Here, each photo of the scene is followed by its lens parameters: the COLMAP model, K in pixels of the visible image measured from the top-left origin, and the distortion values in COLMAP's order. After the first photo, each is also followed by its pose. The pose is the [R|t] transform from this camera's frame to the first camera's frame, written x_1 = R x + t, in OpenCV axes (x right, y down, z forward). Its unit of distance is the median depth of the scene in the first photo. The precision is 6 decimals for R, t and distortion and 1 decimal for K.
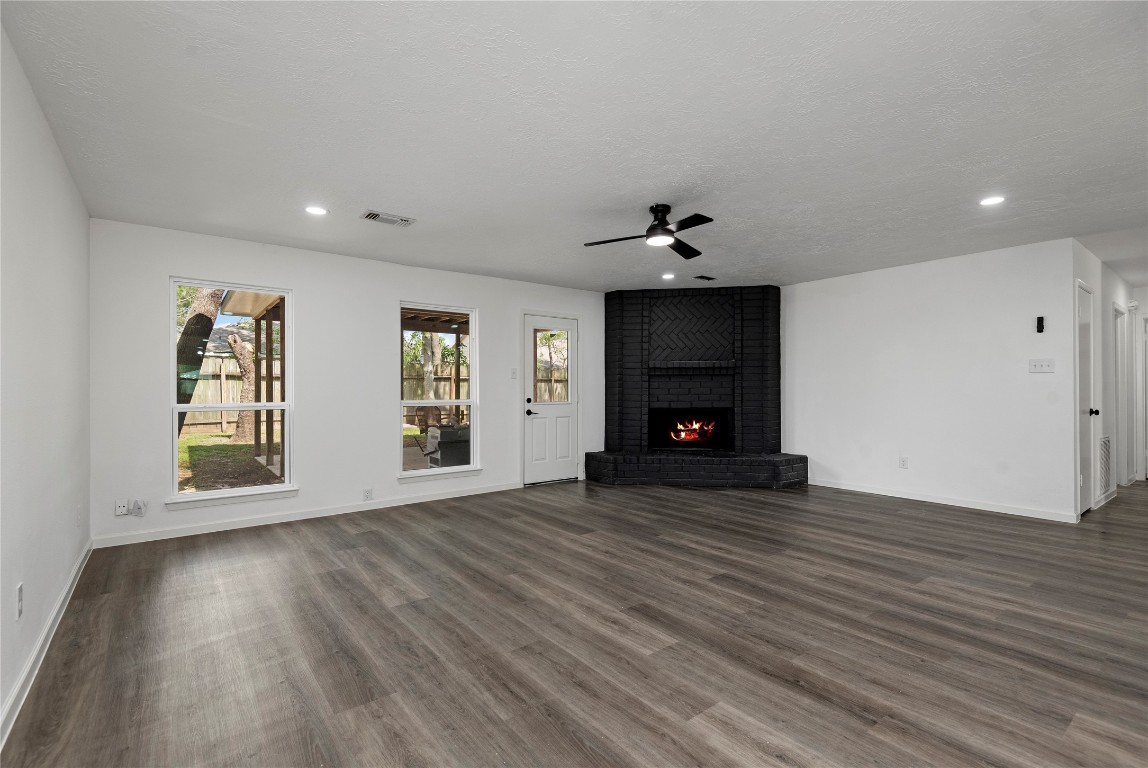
lens RADIAL K [[524.2, 0, 569.7], [0, 524.2, 385.5], [0, 0, 1]] dist [0.042457, -0.026746]
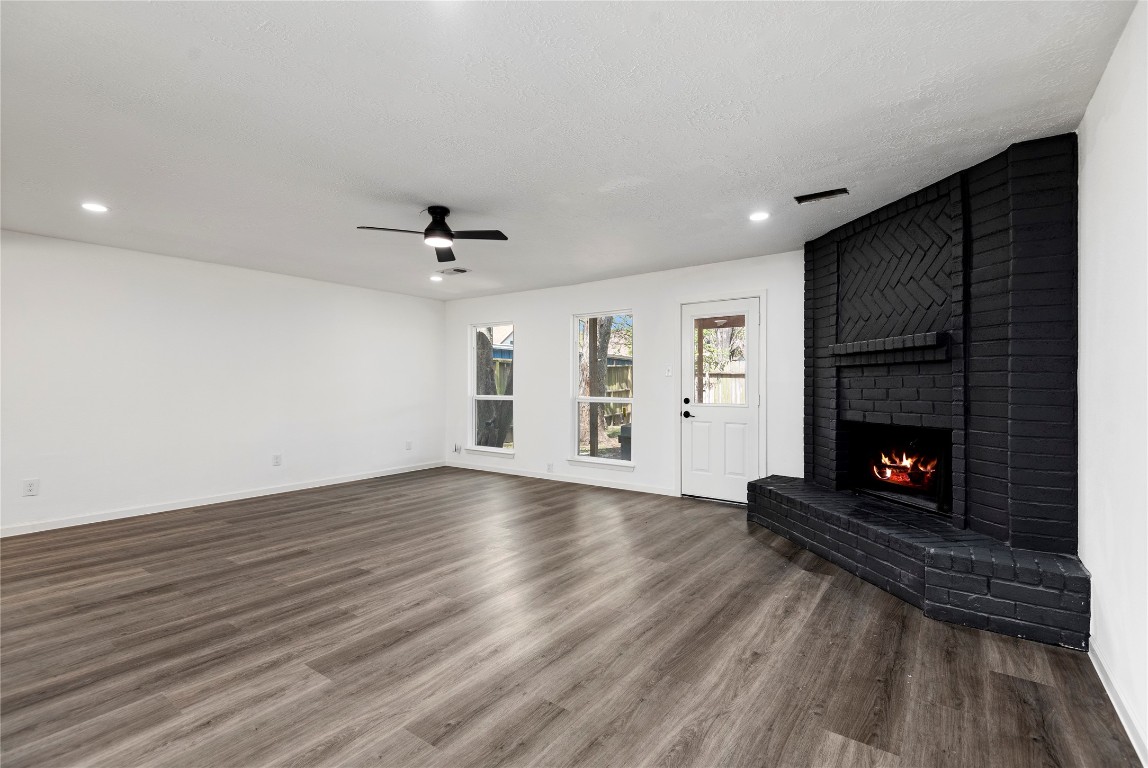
lens RADIAL K [[524.2, 0, 569.7], [0, 524.2, 385.5], [0, 0, 1]] dist [0.042457, -0.026746]
pose [[0.280615, 0.004572, -0.959809, 0.949971], [-0.001252, 0.999990, 0.004397, -0.000541], [0.959820, -0.000032, 0.280618, 0.758536]]
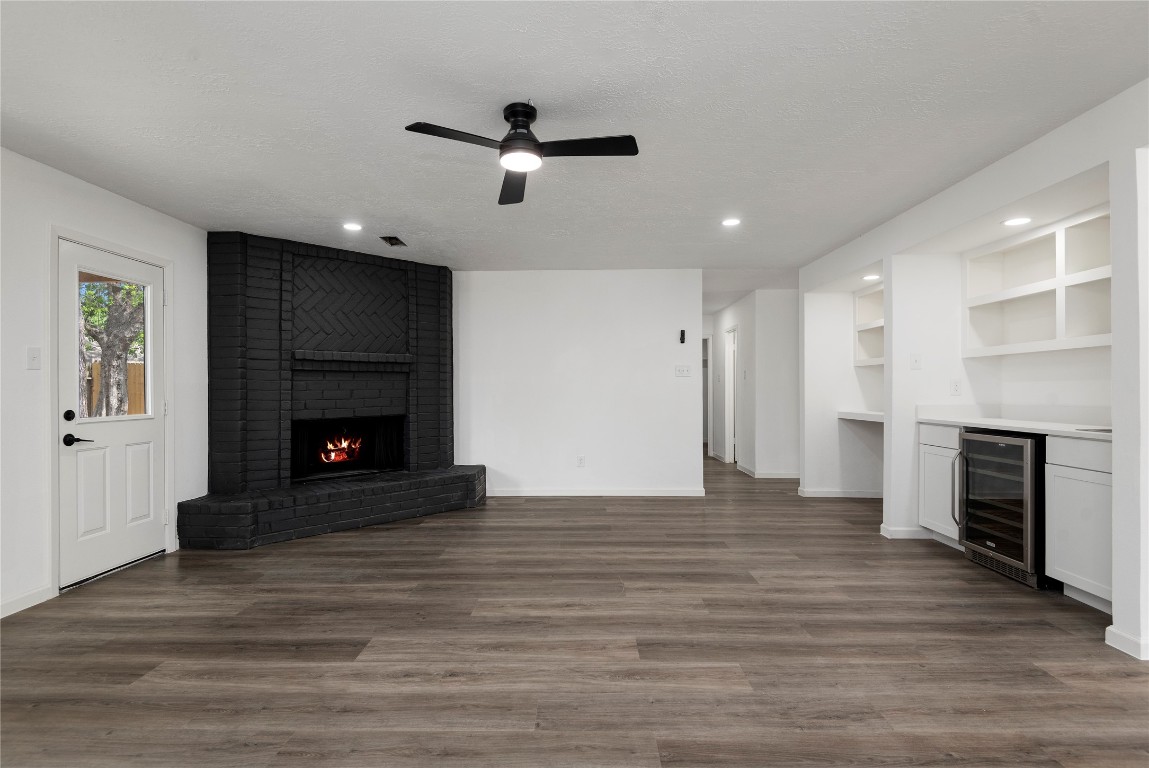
lens RADIAL K [[550.9, 0, 568.2], [0, 550.9, 386.5], [0, 0, 1]] dist [0.031719, -0.022077]
pose [[0.623302, 0.003573, 0.781973, -0.259849], [-0.000717, 0.999992, -0.003998, 0.004949], [-0.781981, 0.001931, 0.623299, 0.419306]]
